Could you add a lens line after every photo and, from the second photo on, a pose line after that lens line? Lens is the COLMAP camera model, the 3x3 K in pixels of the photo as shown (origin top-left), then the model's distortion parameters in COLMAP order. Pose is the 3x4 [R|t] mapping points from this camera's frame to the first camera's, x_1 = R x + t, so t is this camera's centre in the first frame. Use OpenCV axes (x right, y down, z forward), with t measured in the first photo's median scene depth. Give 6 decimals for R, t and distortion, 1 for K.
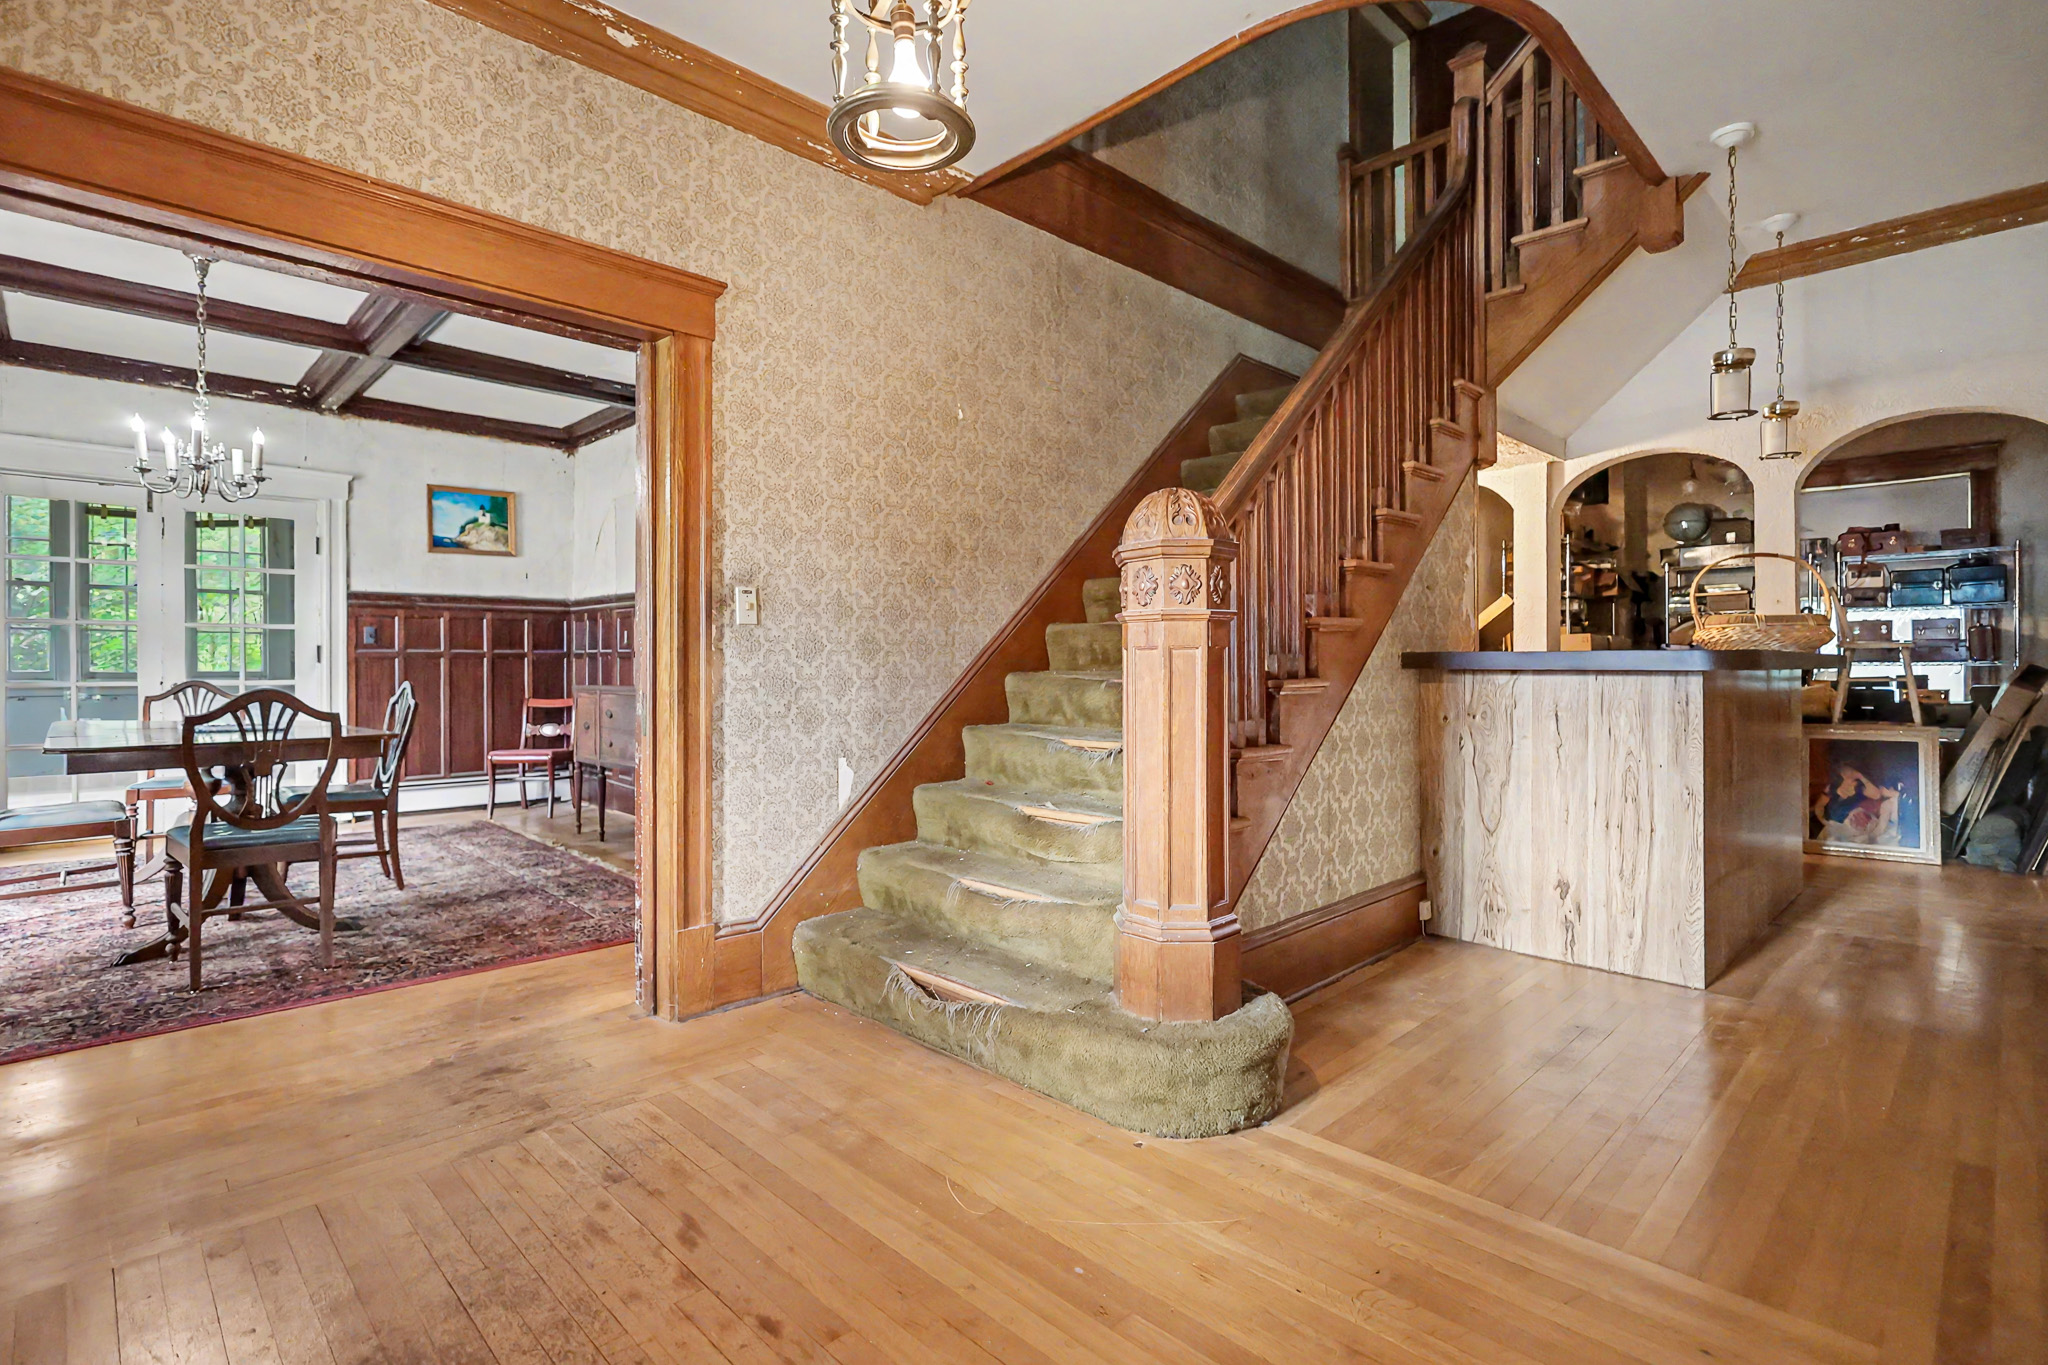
lens RADIAL K [[983.5, 0, 1016.4], [0, 983.5, 668.7], [0, 0, 1]] dist [-0.001120, 0.000191]
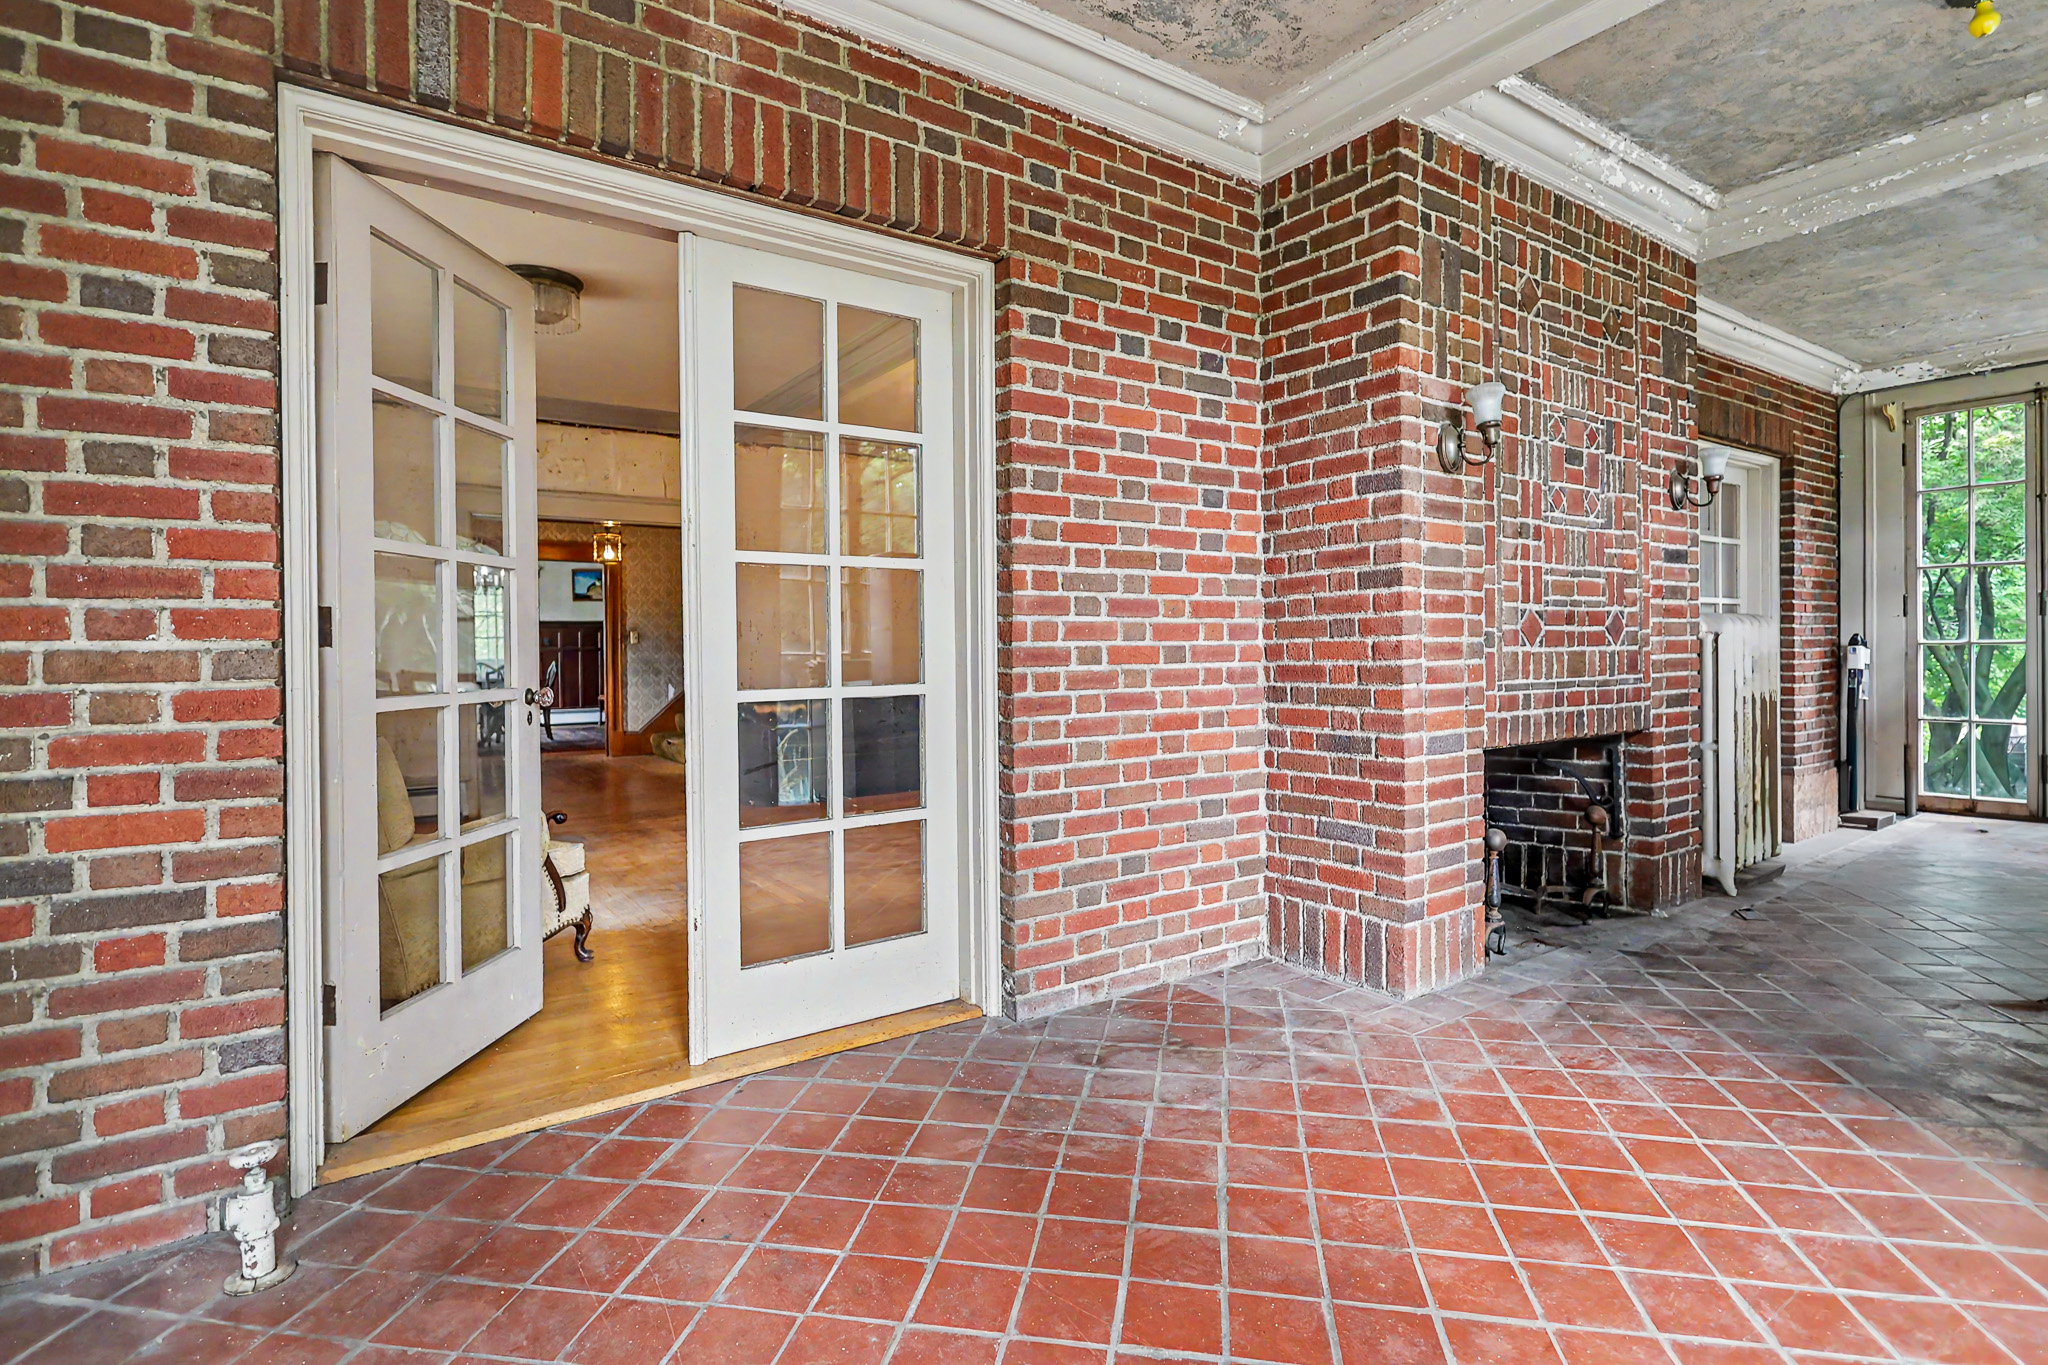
lens RADIAL K [[983.5, 0, 1018.1], [0, 983.5, 673.7], [0, 0, 1]] dist [-0.001120, 0.000191]
pose [[0.985749, -0.003077, -0.168197, 0.762523], [0.006453, 0.999788, 0.019528, 0.001015], [0.168101, -0.020335, 0.985560, -1.006266]]
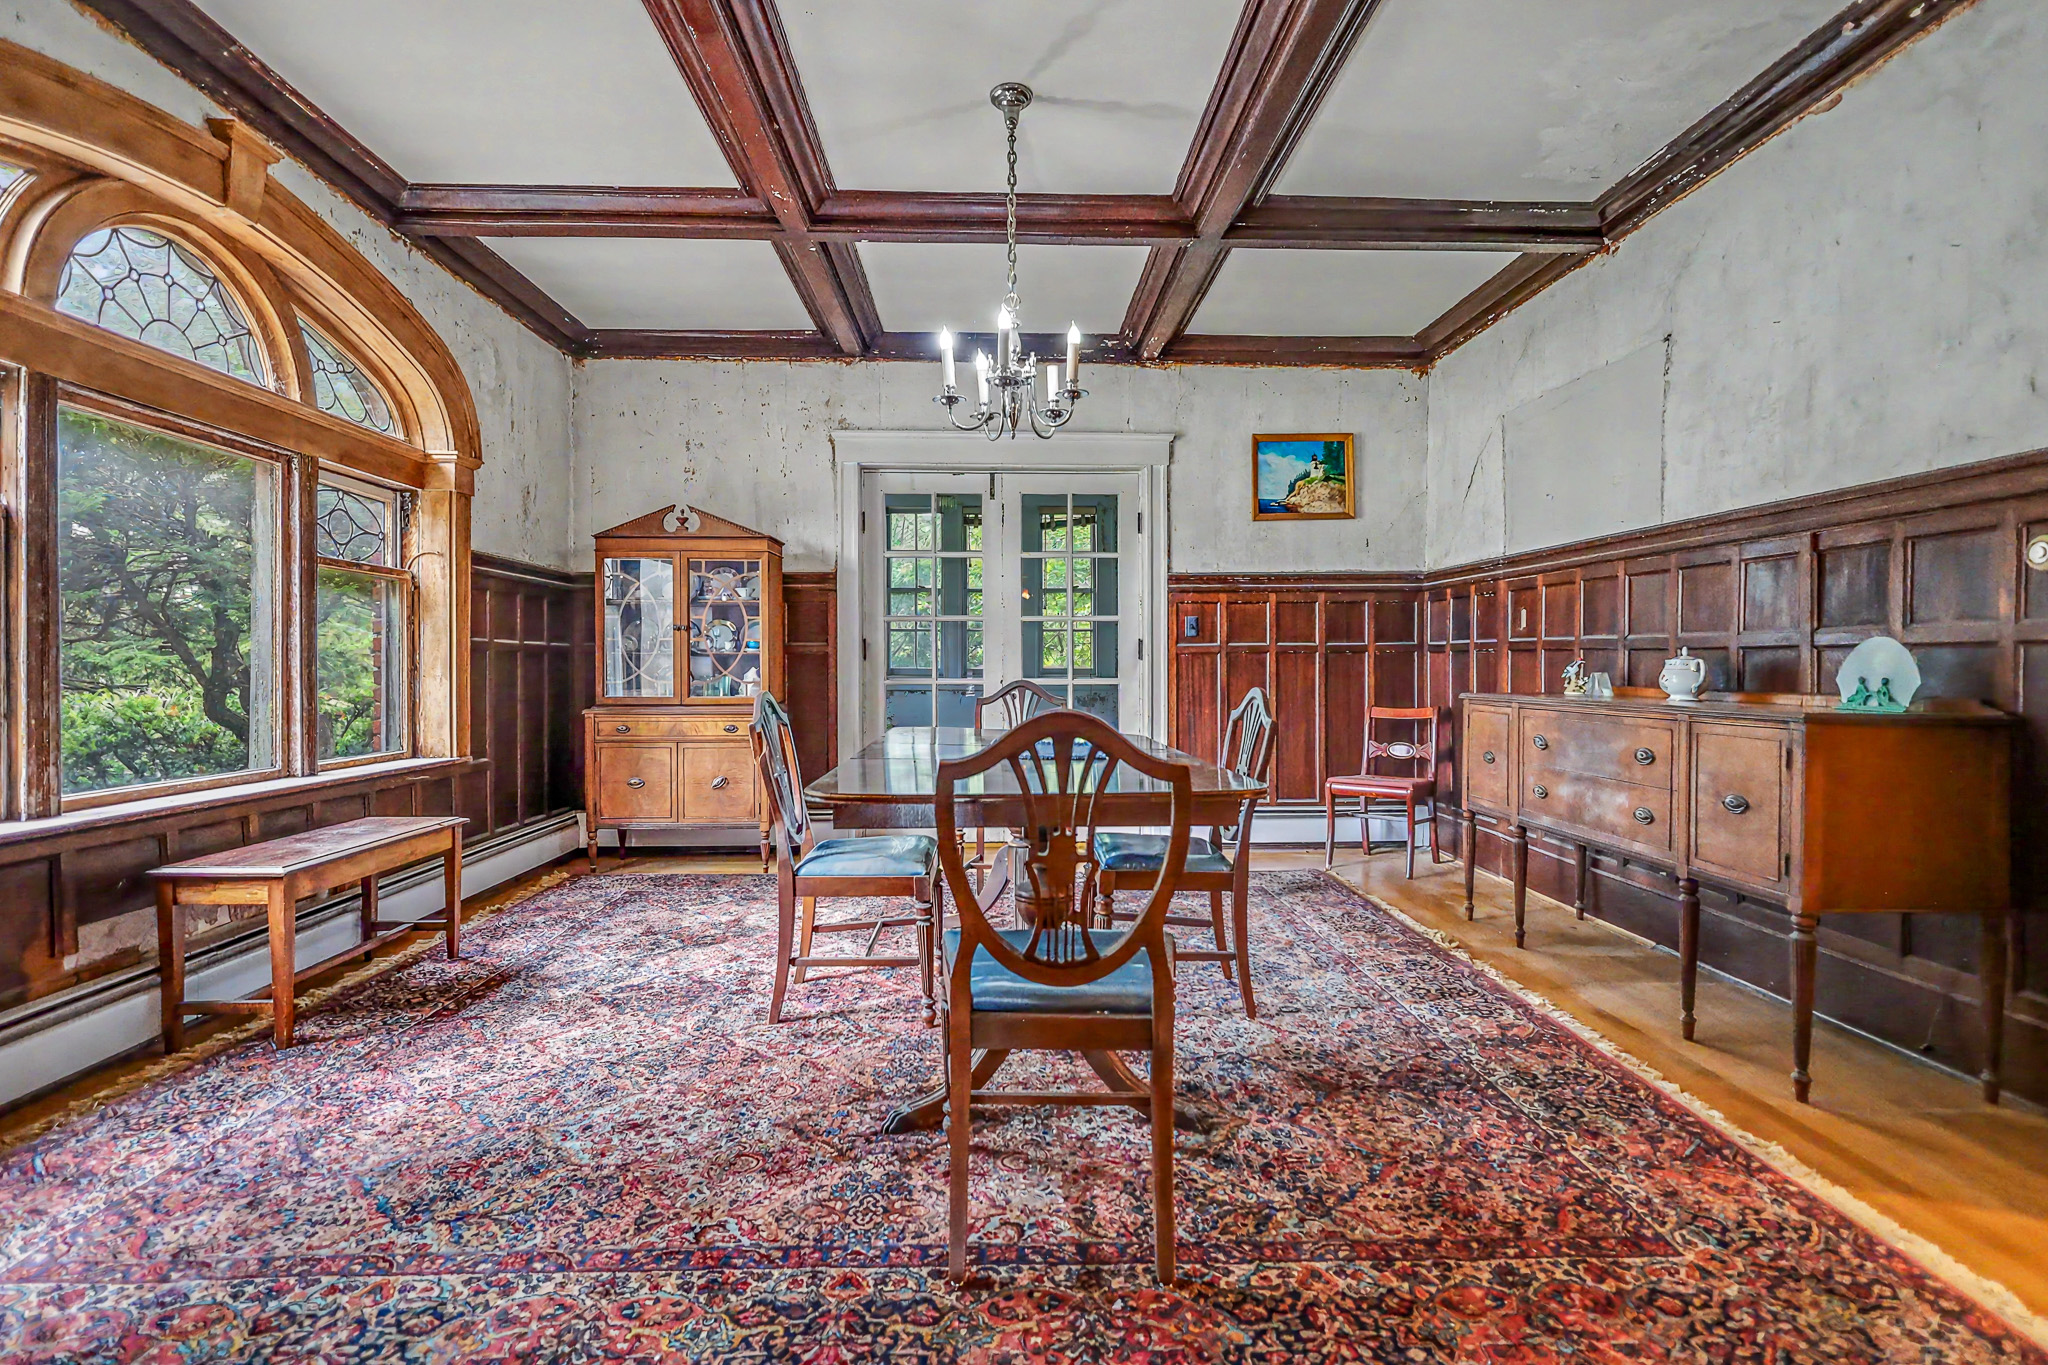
lens RADIAL K [[983.5, 0, 1021.2], [0, 983.5, 681.9], [0, 0, 1]] dist [-0.001120, 0.000191]
pose [[0.743117, 0.011880, -0.669056, -0.224599], [-0.000207, 0.999846, 0.017524, -0.001463], [0.669162, -0.012884, 0.743005, 0.309225]]
